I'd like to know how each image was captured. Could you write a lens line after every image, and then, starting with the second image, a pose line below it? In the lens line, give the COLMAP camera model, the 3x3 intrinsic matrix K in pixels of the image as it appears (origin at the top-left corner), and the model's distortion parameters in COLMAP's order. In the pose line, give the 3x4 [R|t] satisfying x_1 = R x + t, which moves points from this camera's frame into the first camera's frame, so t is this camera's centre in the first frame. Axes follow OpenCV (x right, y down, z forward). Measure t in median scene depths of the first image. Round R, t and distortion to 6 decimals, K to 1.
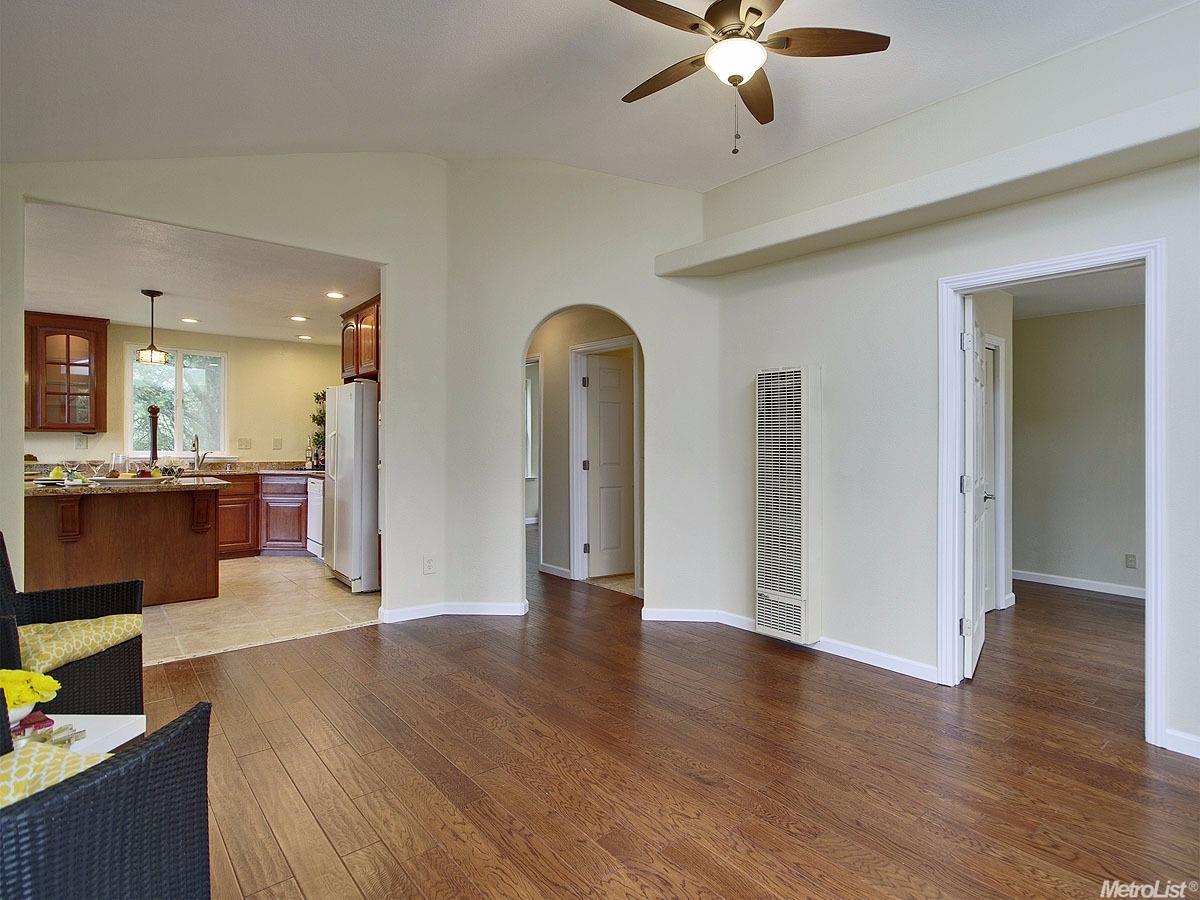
lens RADIAL K [[614.3, 0, 605.8], [0, 614.3, 442.4], [0, 0, 1]] dist [-0.001260, 0.000742]
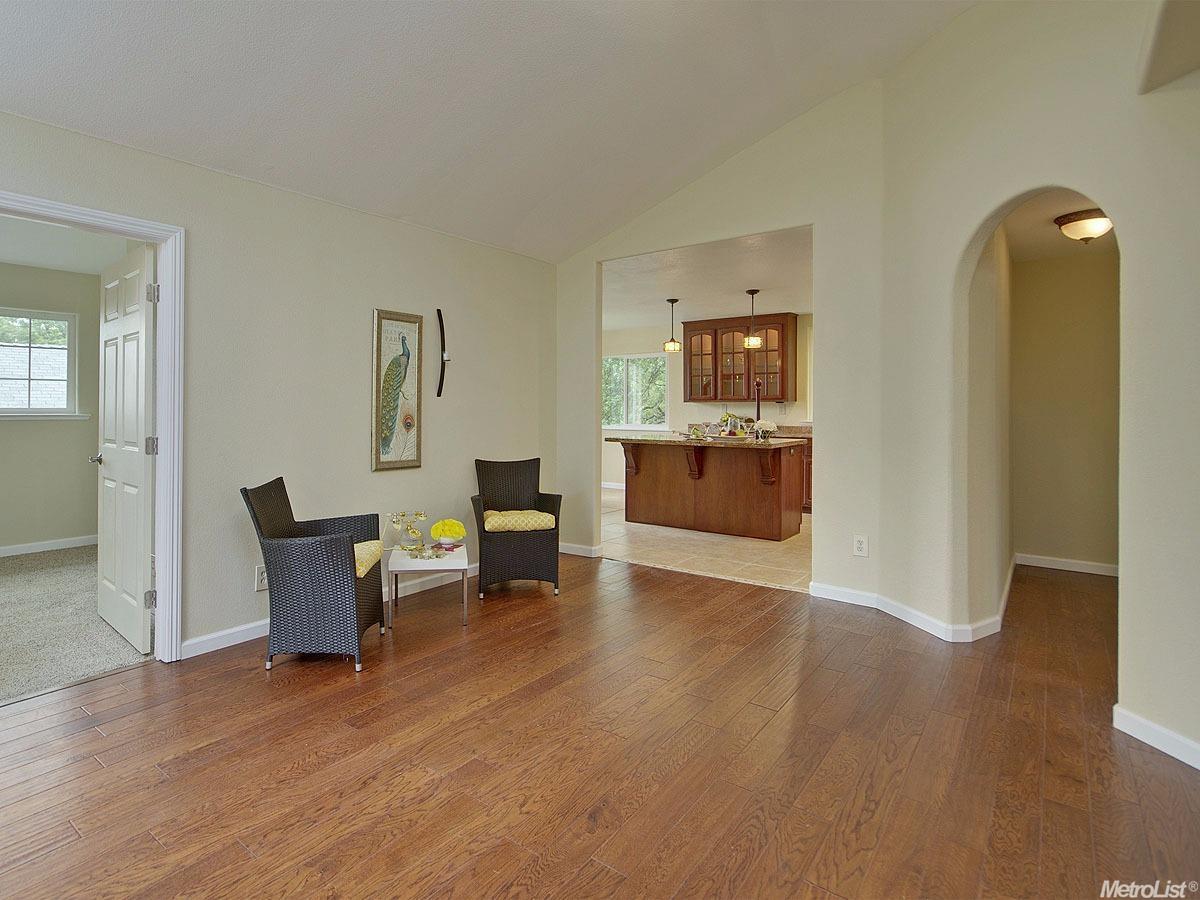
lens RADIAL K [[638.4, 0, 598.7], [0, 638.4, 412.1], [0, 0, 1]] dist [-0.013744, 0.000583]
pose [[0.231007, 0.003216, -0.972947, 0.625181], [-0.000852, 0.999995, 0.003103, 0.002813], [0.972952, 0.000112, 0.231009, 0.504632]]
